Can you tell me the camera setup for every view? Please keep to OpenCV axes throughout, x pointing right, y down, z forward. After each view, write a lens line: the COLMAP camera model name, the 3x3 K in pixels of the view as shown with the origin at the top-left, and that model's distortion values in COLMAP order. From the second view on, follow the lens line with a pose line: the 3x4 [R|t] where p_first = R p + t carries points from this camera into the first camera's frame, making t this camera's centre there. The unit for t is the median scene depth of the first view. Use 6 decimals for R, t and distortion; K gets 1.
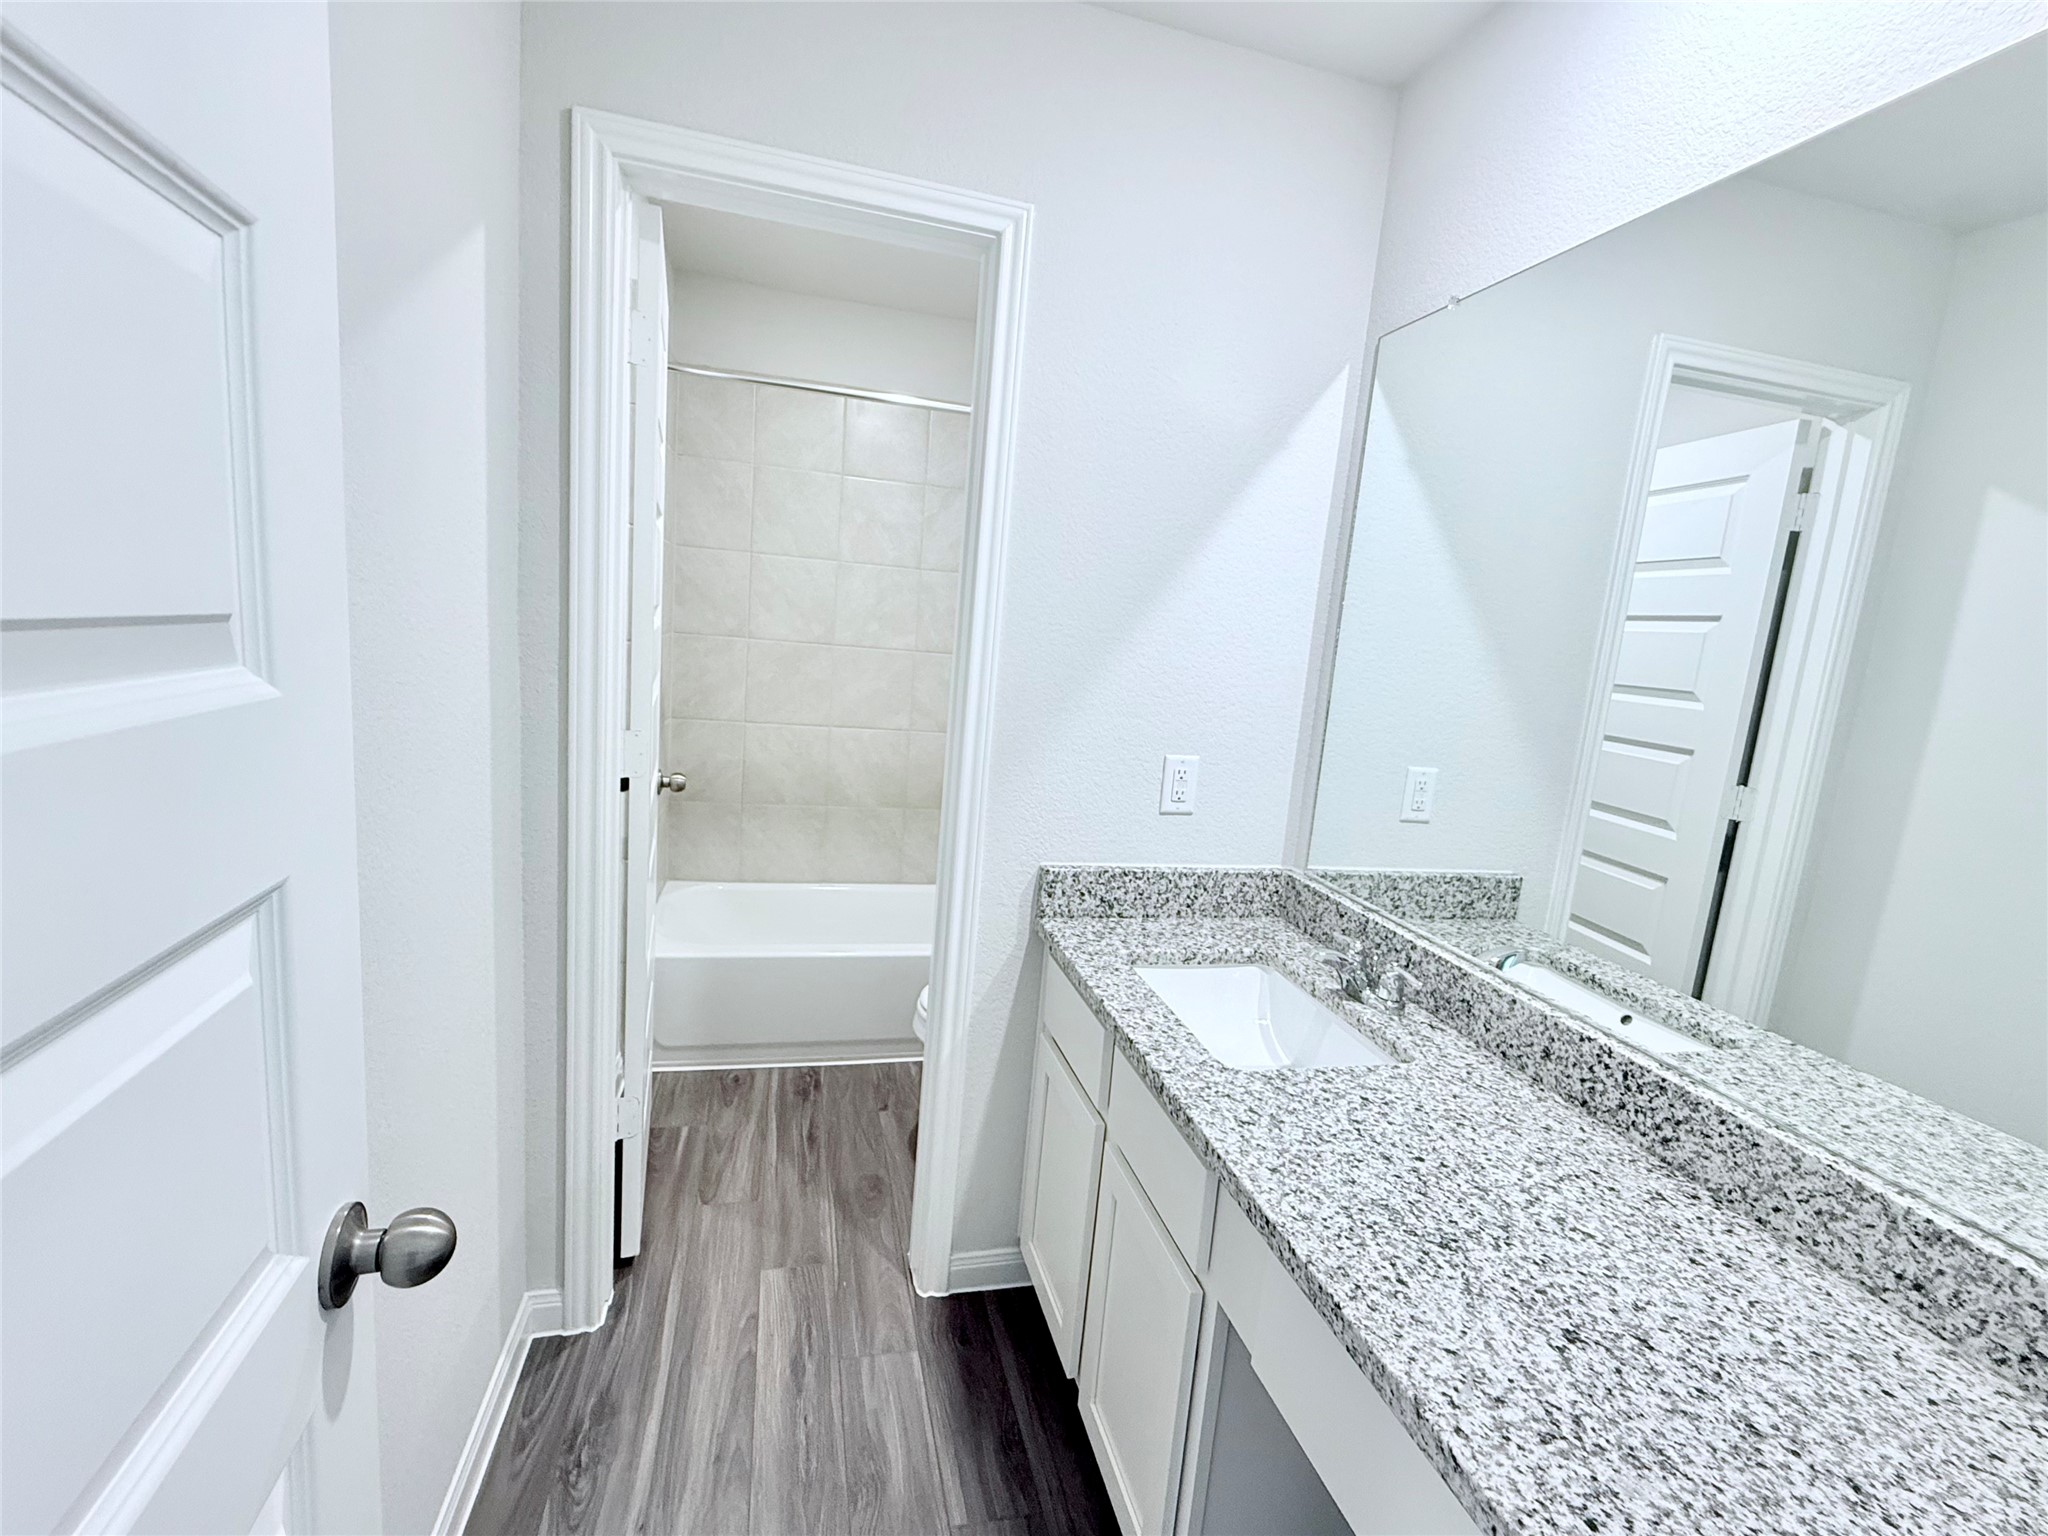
lens RADIAL K [[883.9, 0, 1017.1], [0, 883.9, 760.5], [0, 0, 1]] dist [-0.000054, 0.000008]
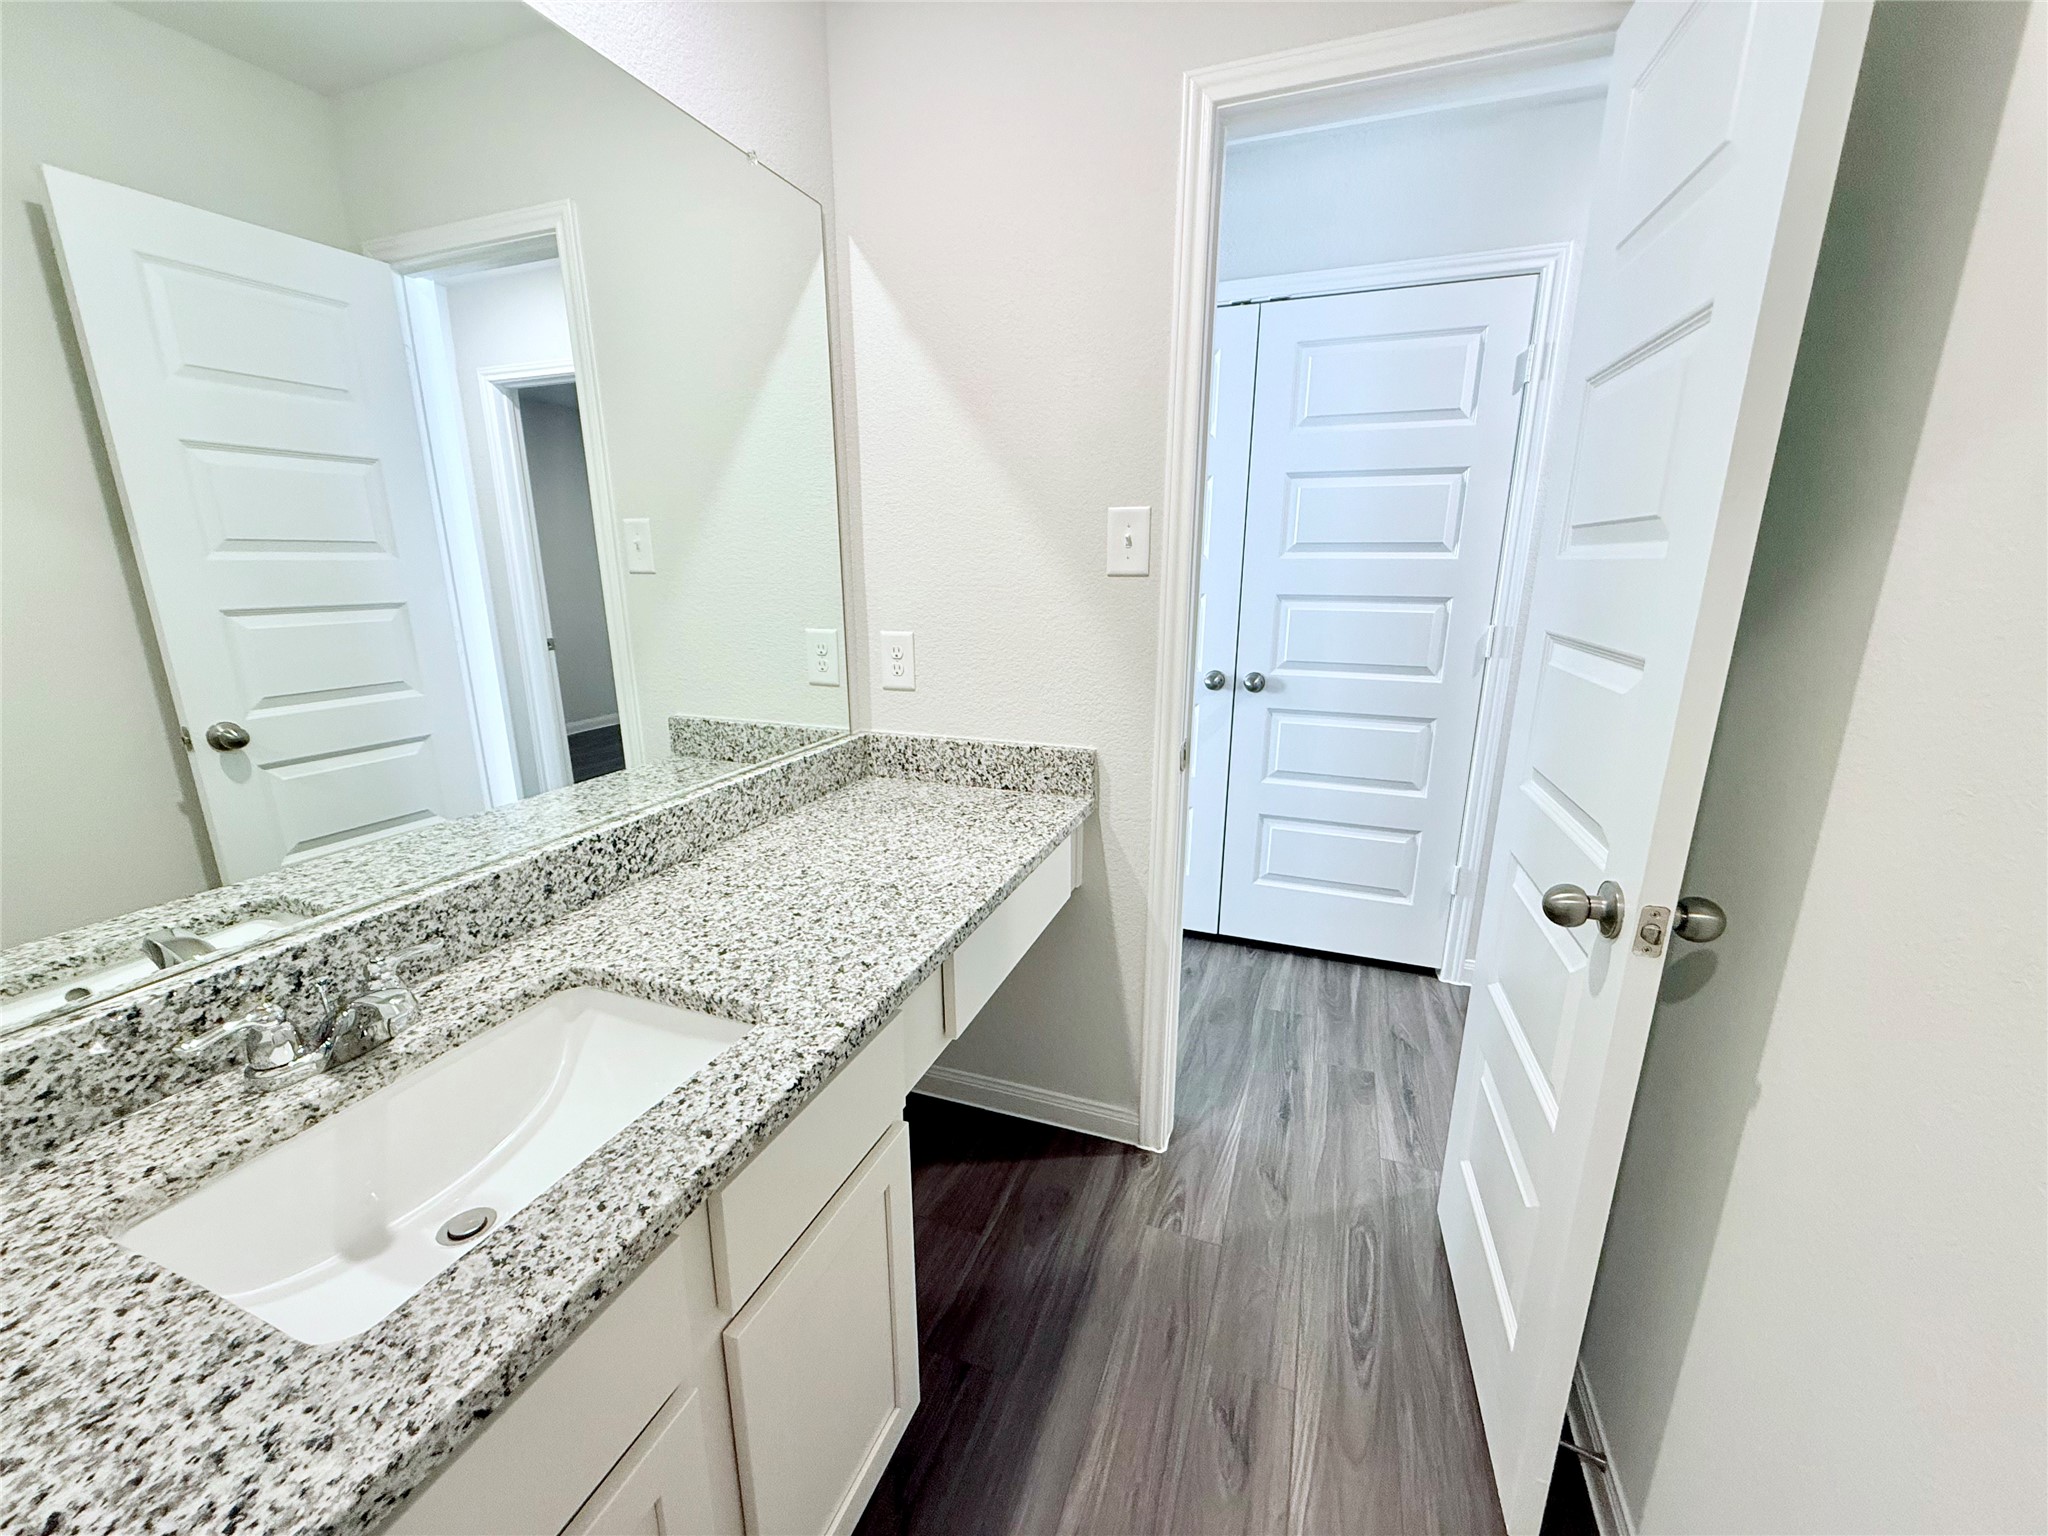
lens RADIAL K [[828.6, 0, 1012.7], [0, 828.6, 779.0], [0, 0, 1]] dist [0.002002, 0.000026]
pose [[-0.814647, -0.227937, 0.533287, -0.340076], [0.017936, 0.909187, 0.416001, -0.186006], [-0.579680, 0.348459, -0.736579, 1.484068]]
